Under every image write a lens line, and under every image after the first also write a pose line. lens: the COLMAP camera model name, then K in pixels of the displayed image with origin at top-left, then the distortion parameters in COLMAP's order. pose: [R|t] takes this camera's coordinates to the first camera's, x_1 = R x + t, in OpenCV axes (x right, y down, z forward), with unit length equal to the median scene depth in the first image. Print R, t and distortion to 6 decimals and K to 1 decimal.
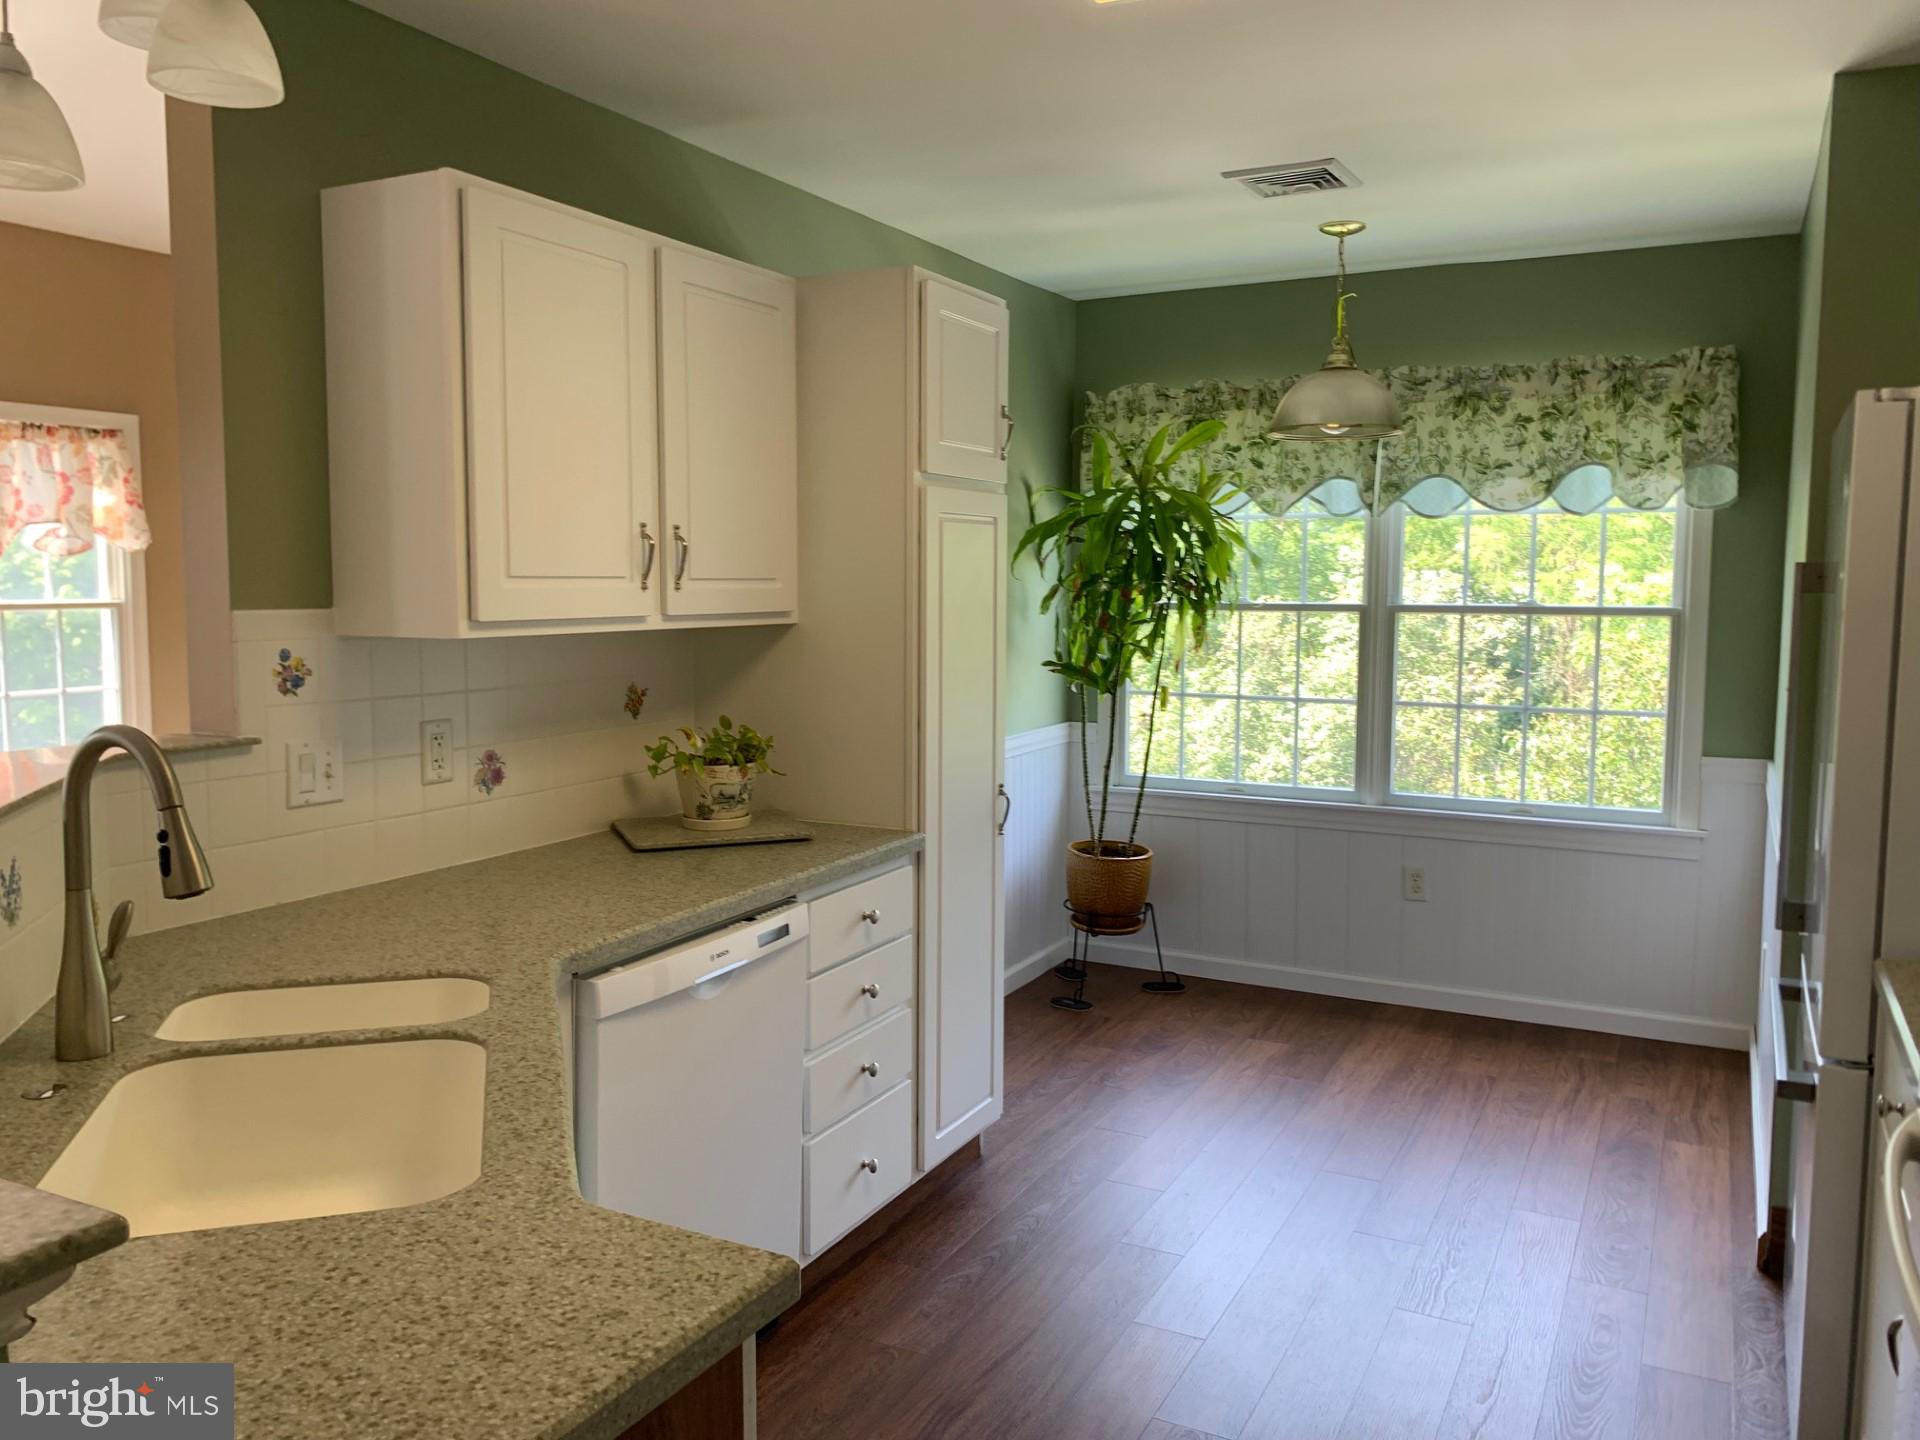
lens RADIAL K [[1477.5, 0, 960.0], [0, 1477.5, 720.0], [0, 0, 1]] dist [0.033722, -0.032777]
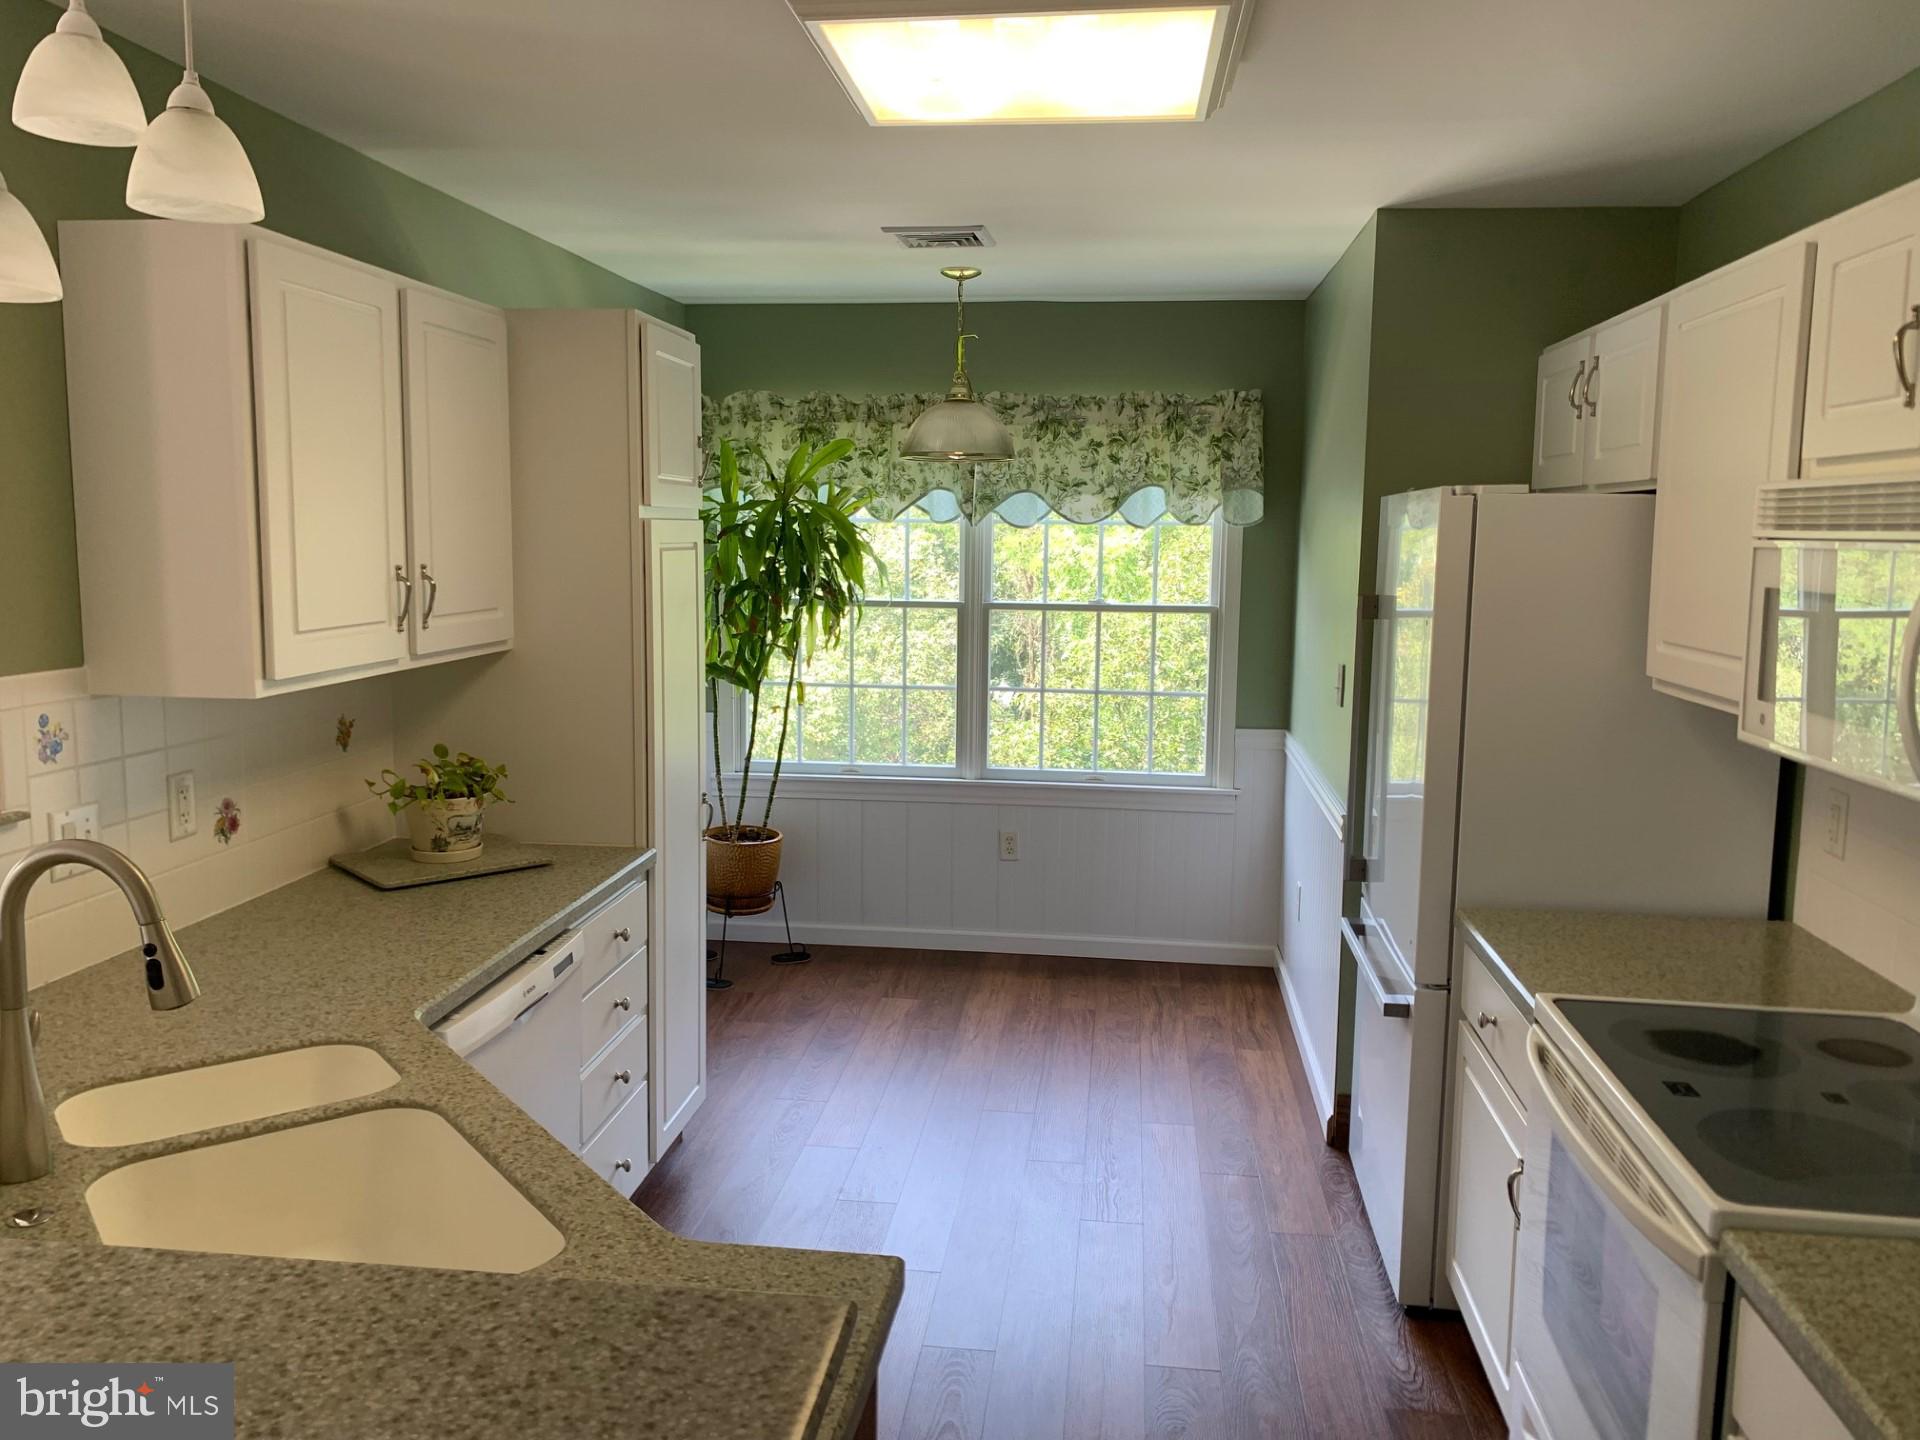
lens RADIAL K [[1465.2, 0, 960.0], [0, 1465.2, 720.0], [0, 0, 1]] dist [0.181695, -0.297388]
pose [[0.937491, -0.037344, 0.346000, -0.130513], [0.025136, 0.998895, 0.039707, -0.036674], [-0.347101, -0.028528, 0.937394, -0.051072]]
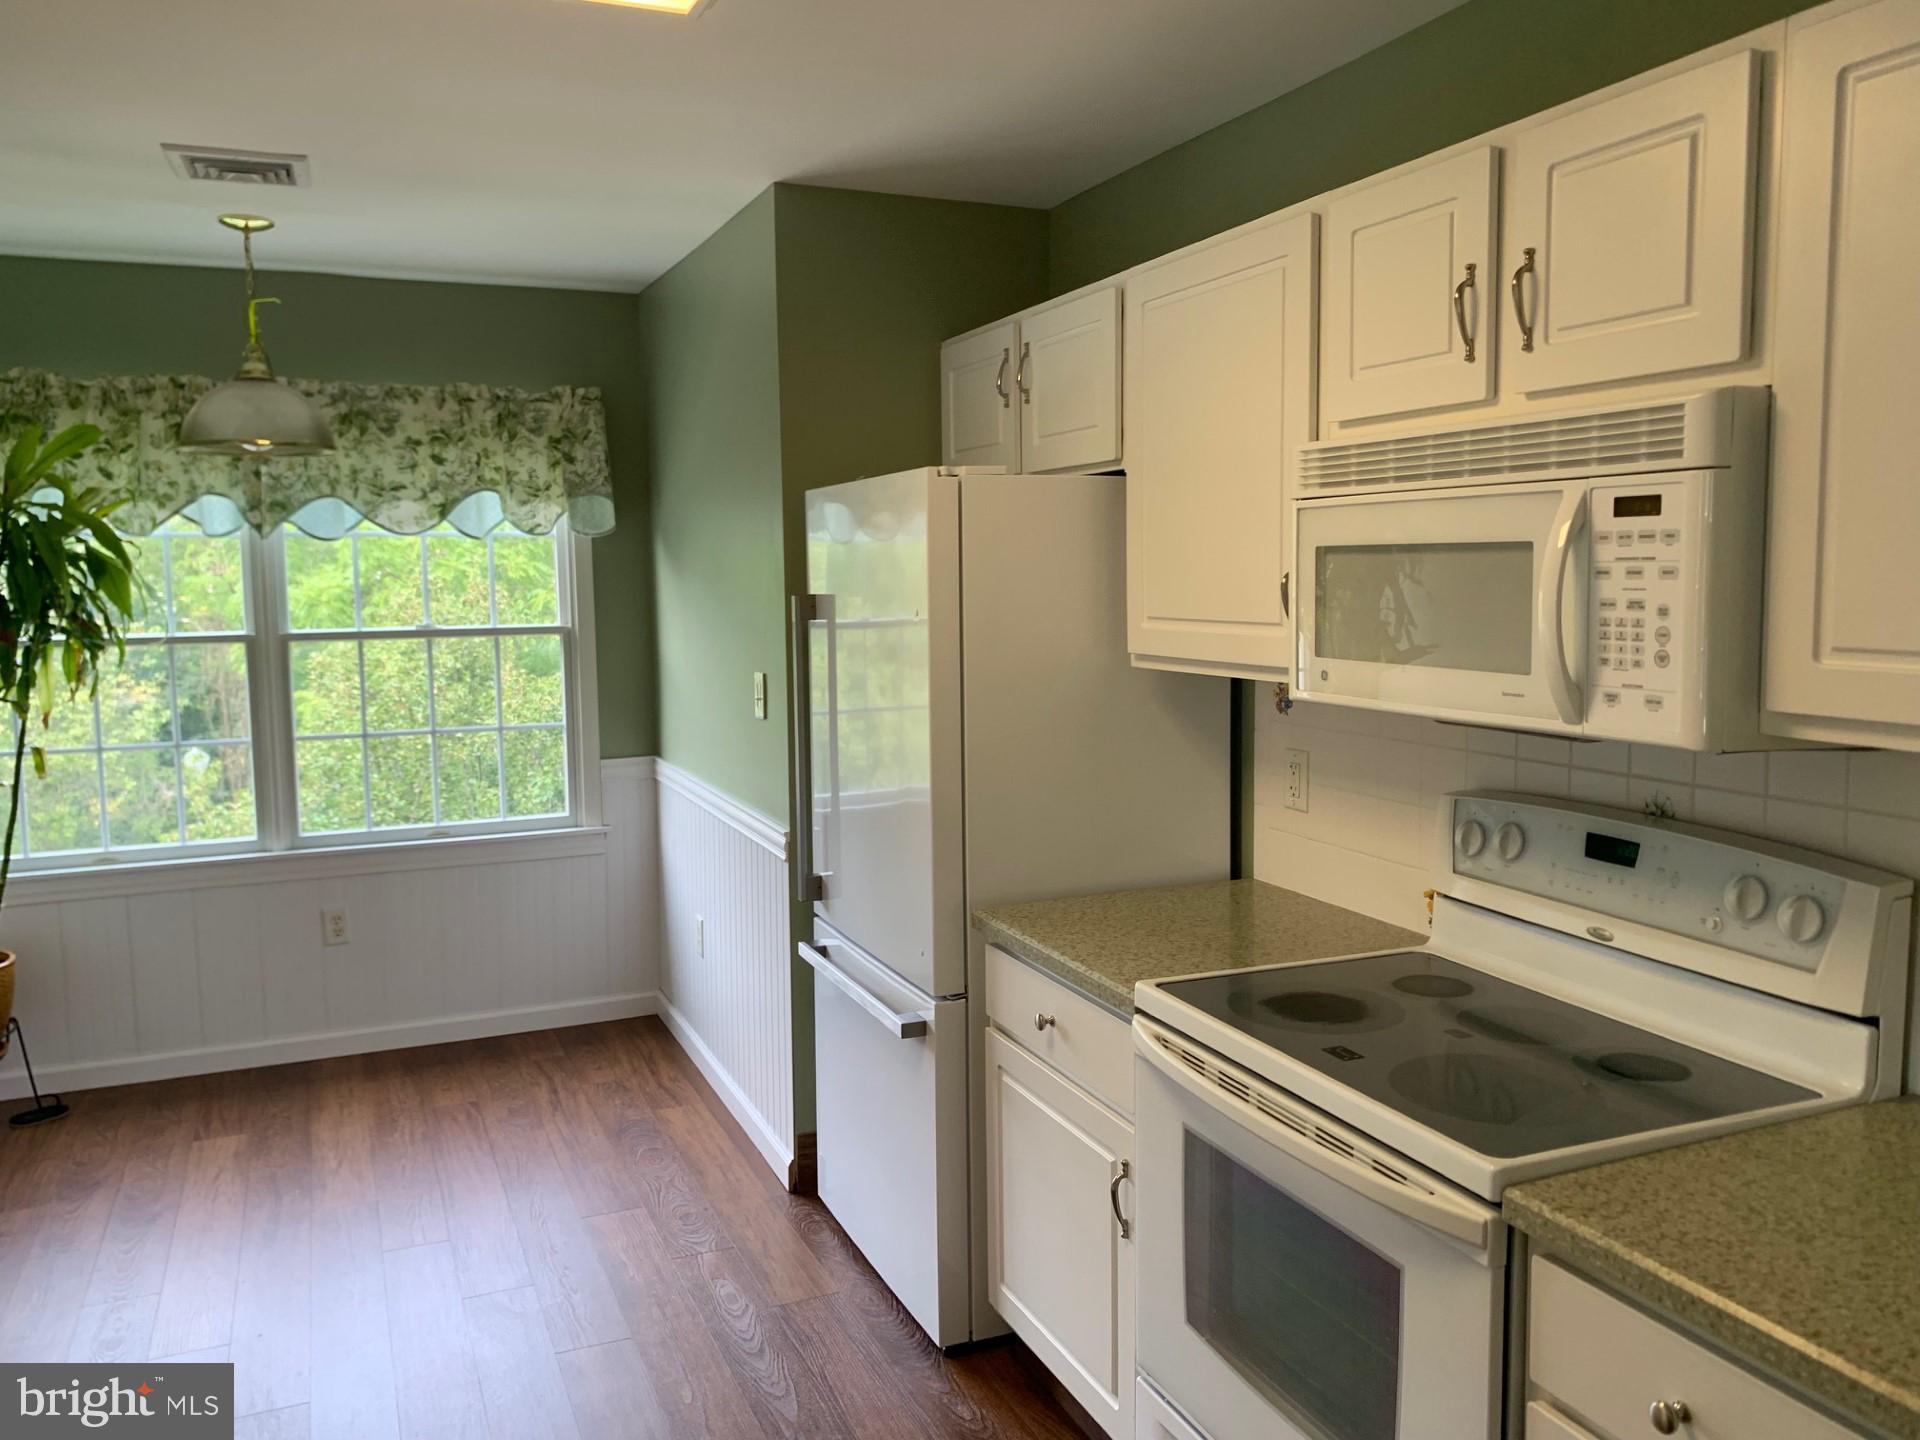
lens RADIAL K [[1488.8, 0, 940.6], [0, 1488.8, 716.7], [0, 0, 1]] dist [0.042248, -0.033779]
pose [[0.645965, -0.089848, 0.758061, -0.173980], [0.091193, 0.995020, 0.040225, -0.028720], [-0.757901, 0.043146, 0.650942, 0.091292]]
